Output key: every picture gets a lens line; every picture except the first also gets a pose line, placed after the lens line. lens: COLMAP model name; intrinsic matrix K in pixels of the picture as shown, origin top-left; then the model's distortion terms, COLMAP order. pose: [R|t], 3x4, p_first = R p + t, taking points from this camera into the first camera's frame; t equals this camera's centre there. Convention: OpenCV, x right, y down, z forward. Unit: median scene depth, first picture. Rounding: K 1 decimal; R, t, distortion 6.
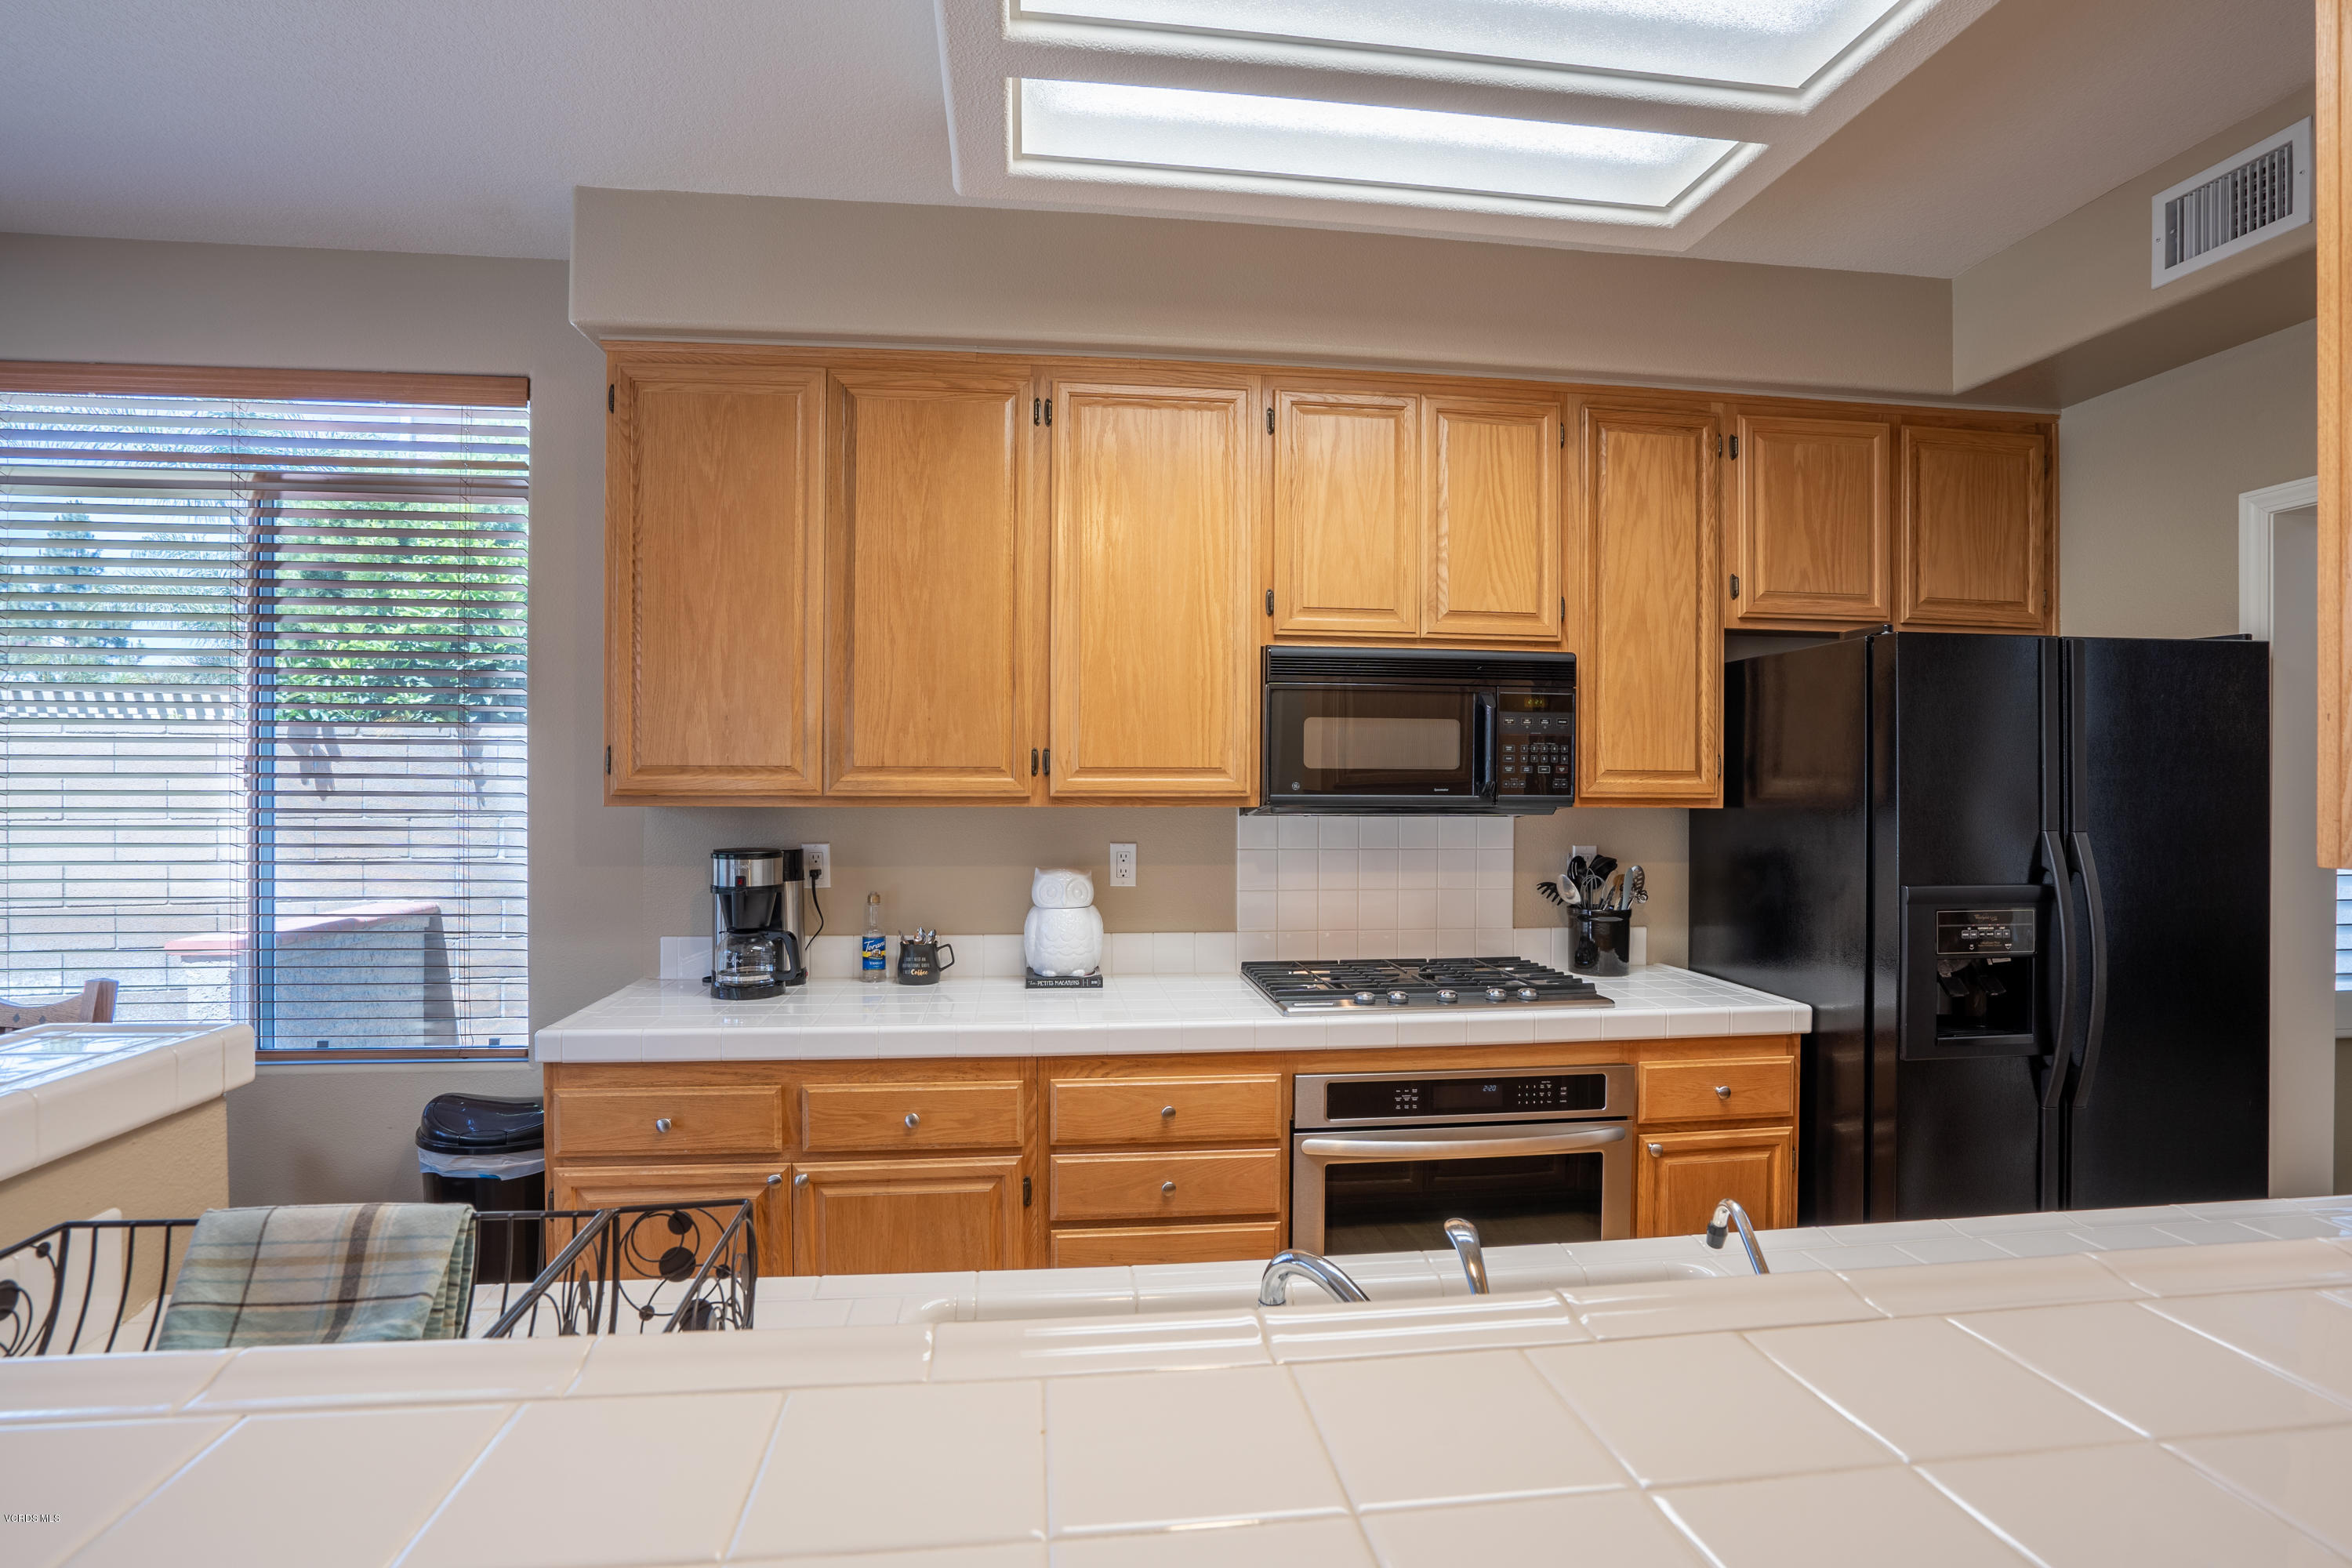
lens RADIAL K [[1151.6, 0, 1166.4], [0, 1151.6, 780.7], [0, 0, 1]] dist [-0.042740, 0.007078]
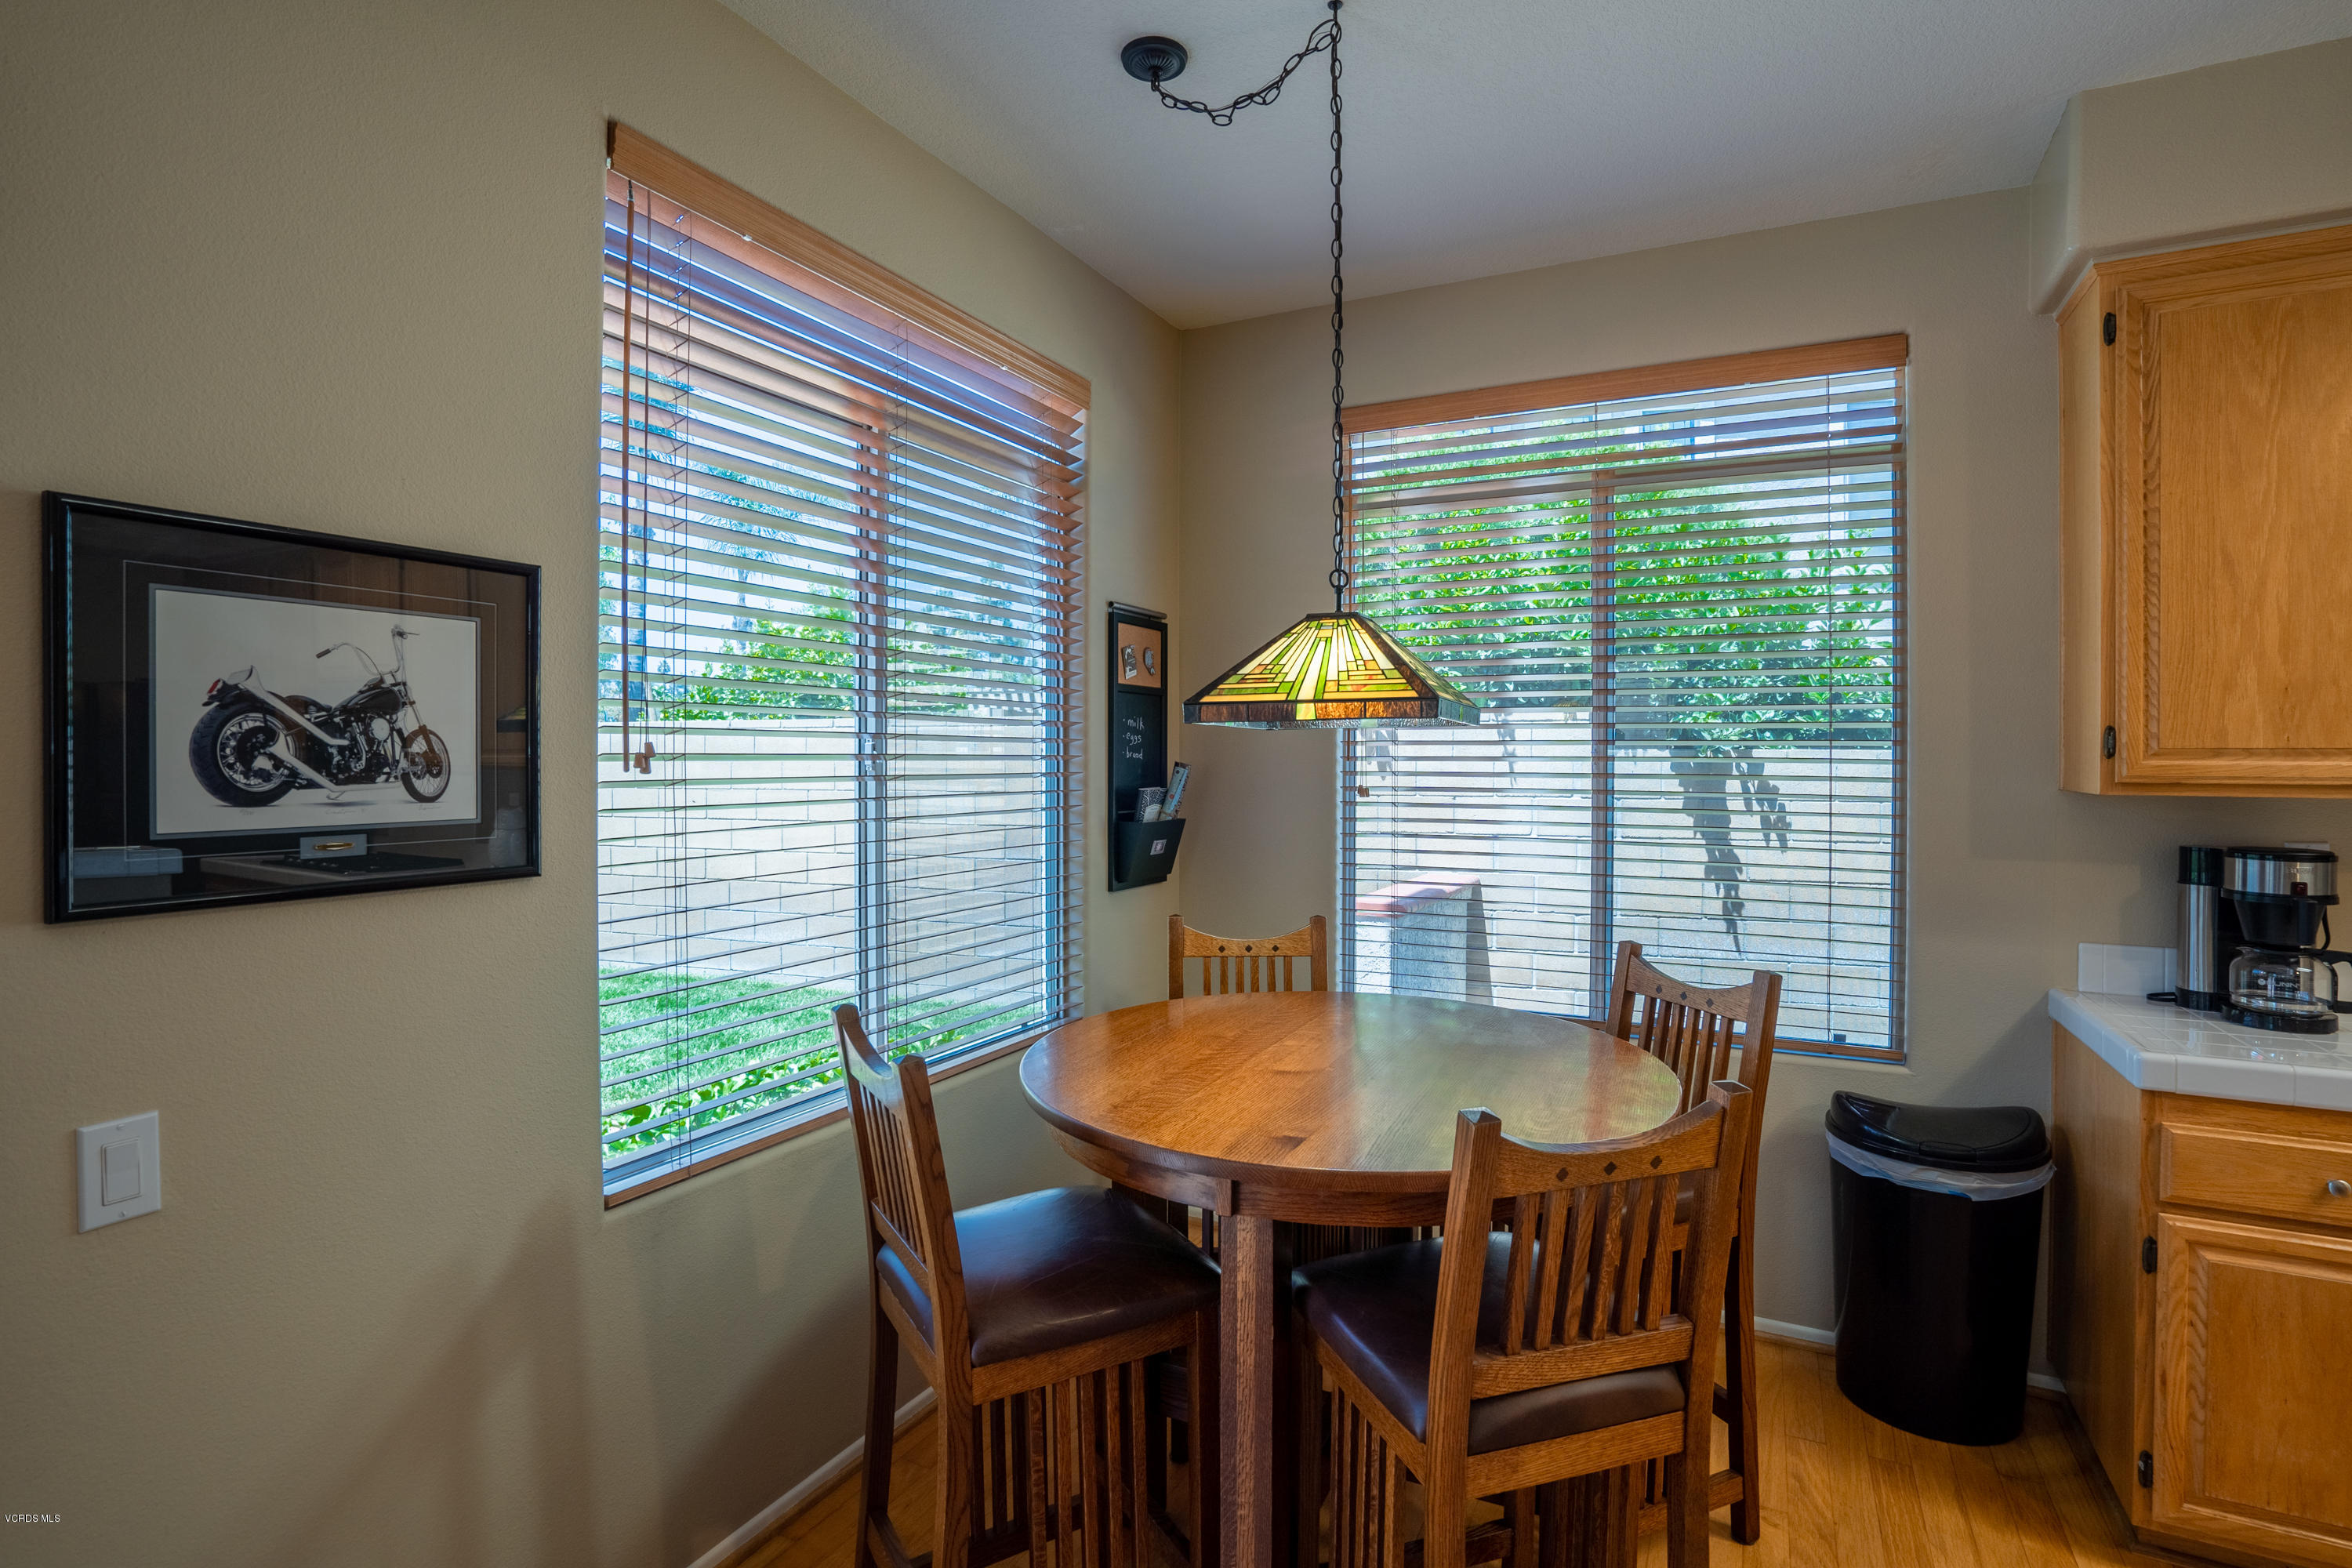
lens RADIAL K [[1102.3, 0, 1179.7], [0, 1102.3, 763.9], [0, 0, 1]] dist [-0.023860, 0.004744]
pose [[0.844515, 0.001014, -0.535531, -0.618661], [0.001500, 0.999990, 0.004258, -0.006089], [0.535530, -0.004399, 0.844505, -0.084890]]
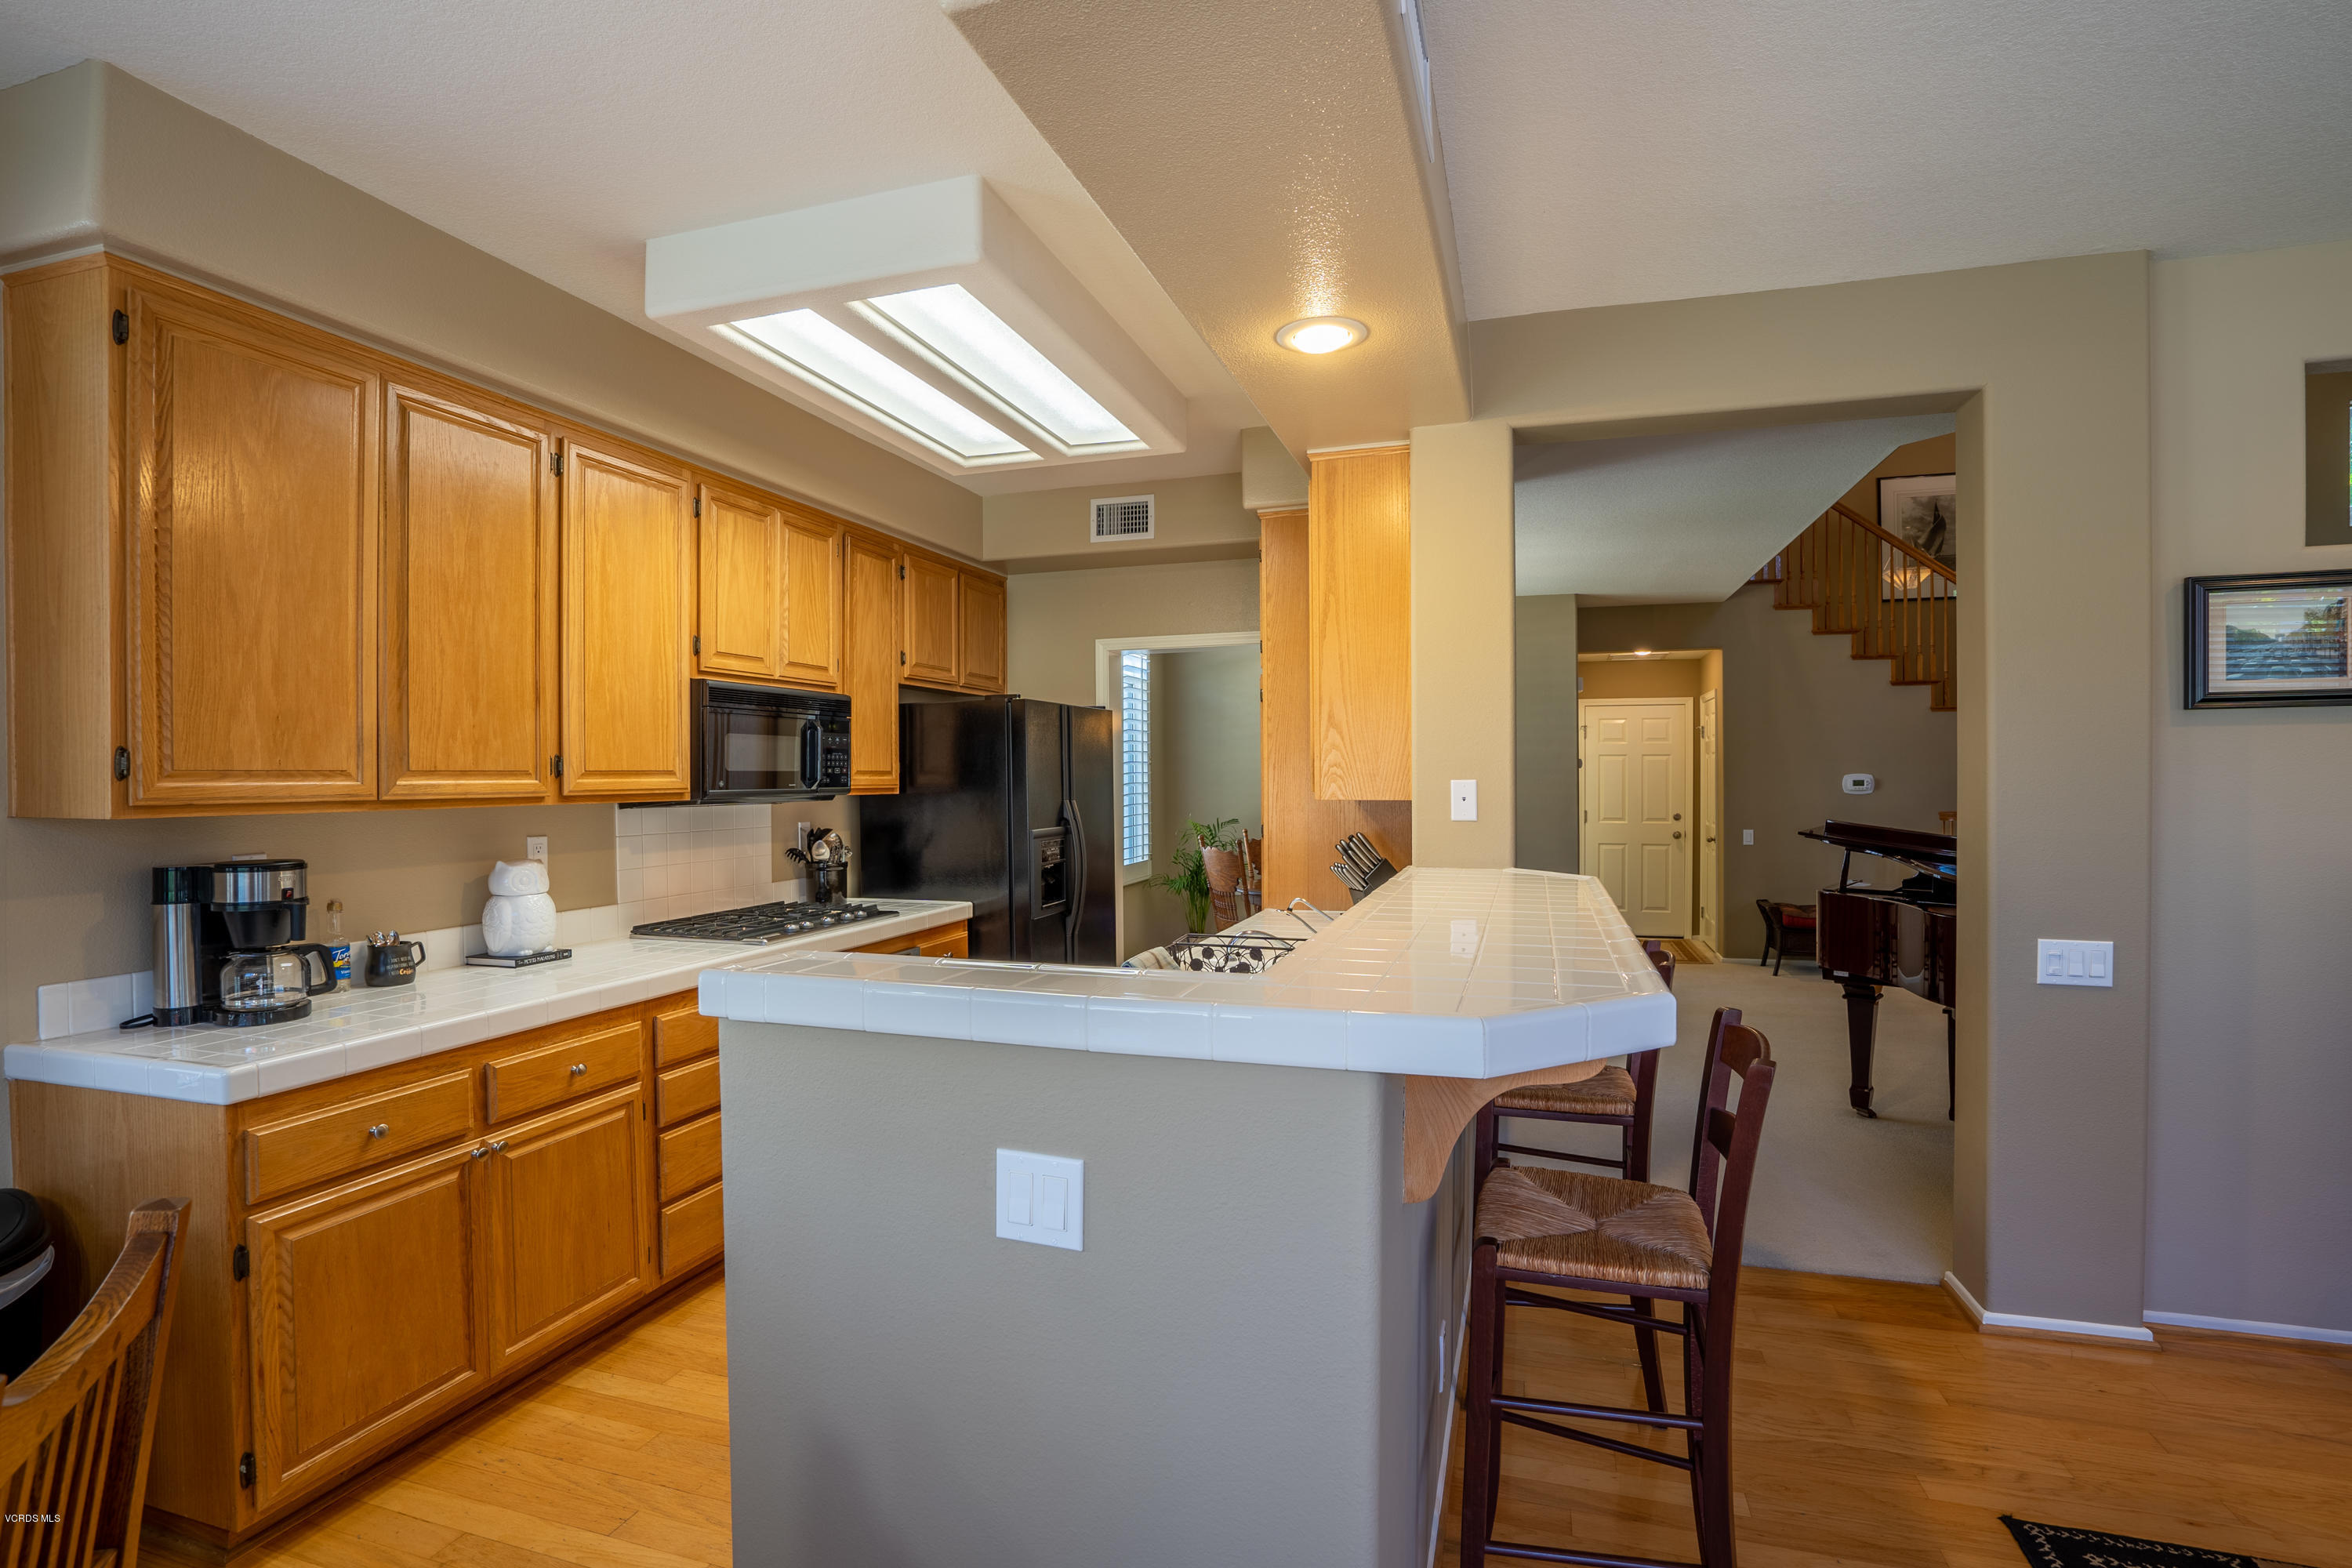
lens RADIAL K [[1102.3, 0, 1177.5], [0, 1102.3, 782.1], [0, 0, 1]] dist [-0.023860, 0.004744]
pose [[0.424253, -0.012185, 0.905462, -0.842146], [0.003764, 0.999925, 0.011692, -0.010742], [-0.905536, -0.001552, 0.424267, -0.033527]]
